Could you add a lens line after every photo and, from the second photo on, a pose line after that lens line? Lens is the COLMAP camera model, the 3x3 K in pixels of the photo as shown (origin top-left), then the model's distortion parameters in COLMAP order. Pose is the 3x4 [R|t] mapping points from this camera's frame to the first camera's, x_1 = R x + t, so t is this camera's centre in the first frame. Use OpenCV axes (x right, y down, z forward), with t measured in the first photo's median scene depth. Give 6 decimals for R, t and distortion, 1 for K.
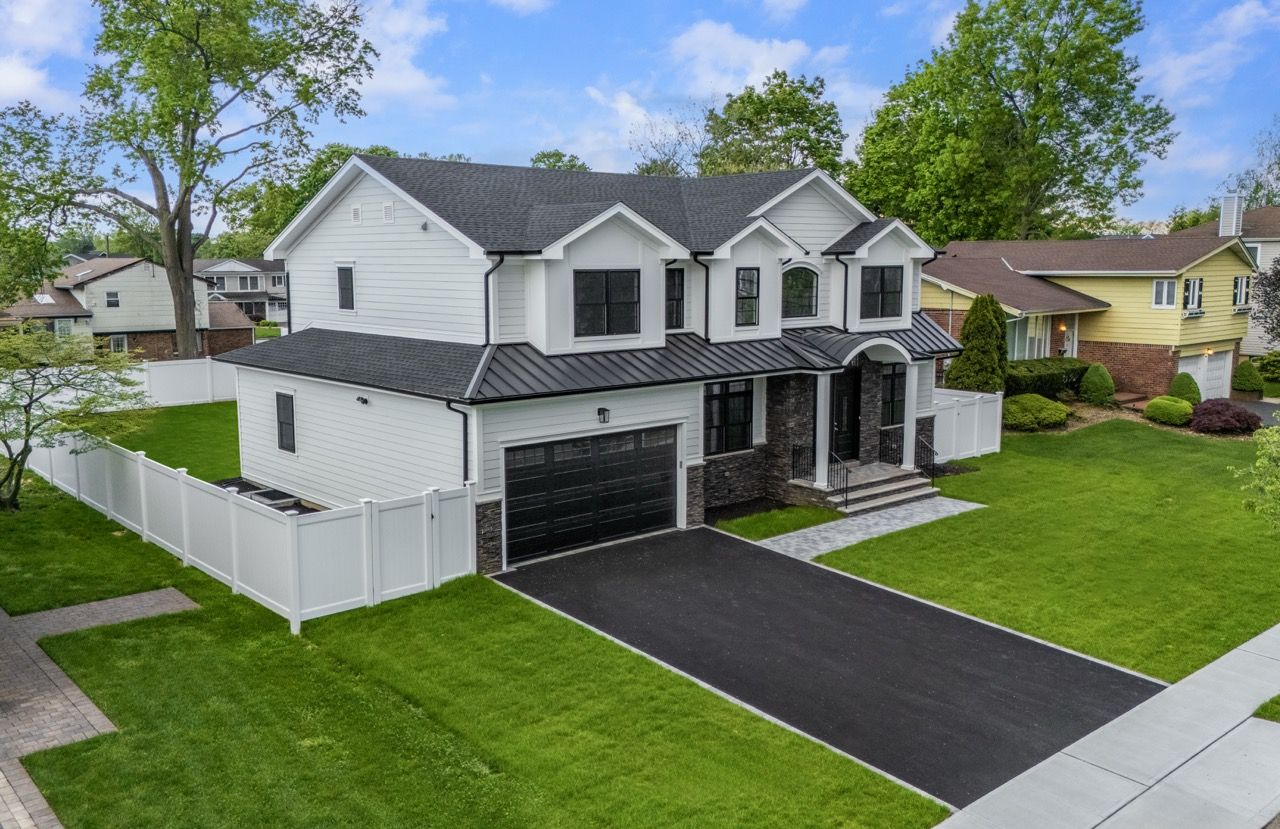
lens RADIAL K [[1112.5, 0, 640.0], [0, 1112.5, 414.5], [0, 0, 1]] dist [0.004278, -0.001231]
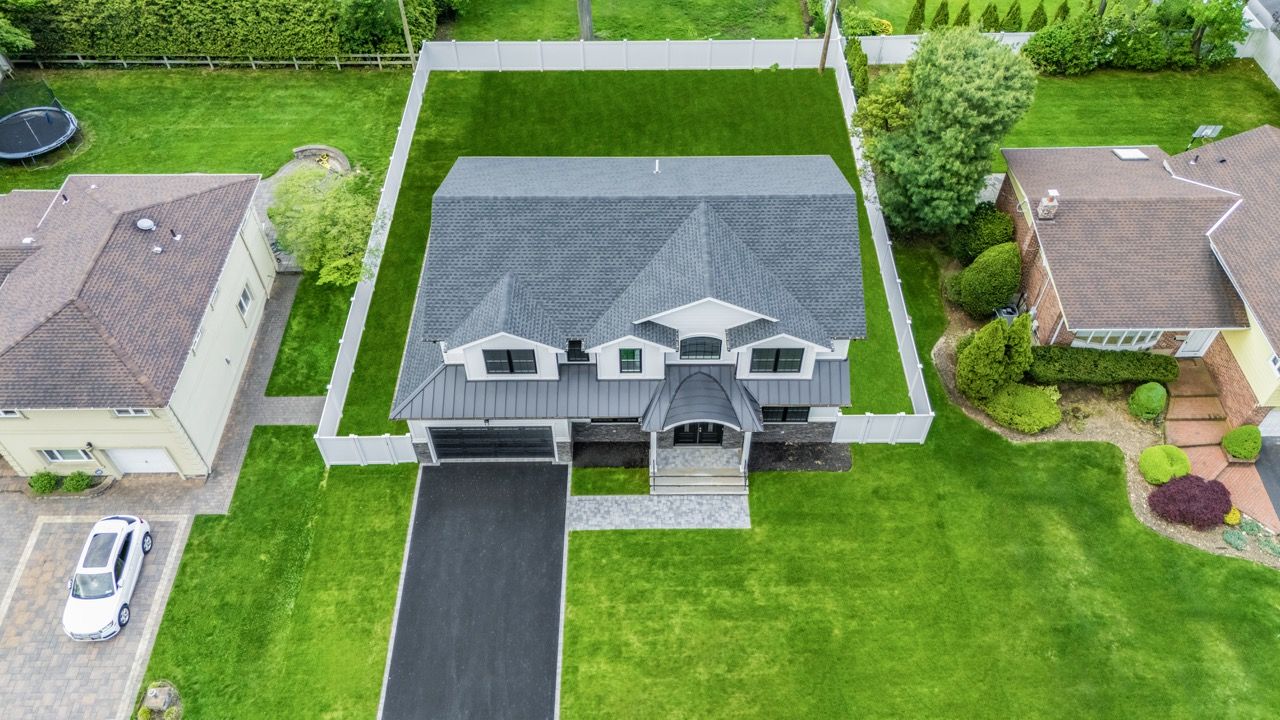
lens RADIAL K [[971.7, 0, 640.0], [0, 971.7, 360.0], [0, 0, 1]] dist [-0.002646, -0.000432]
pose [[0.747187, 0.500817, -0.436915, 0.744127], [-0.092291, 0.729213, 0.678035, -1.093460], [0.658175, -0.466296, 0.591079, 0.237578]]
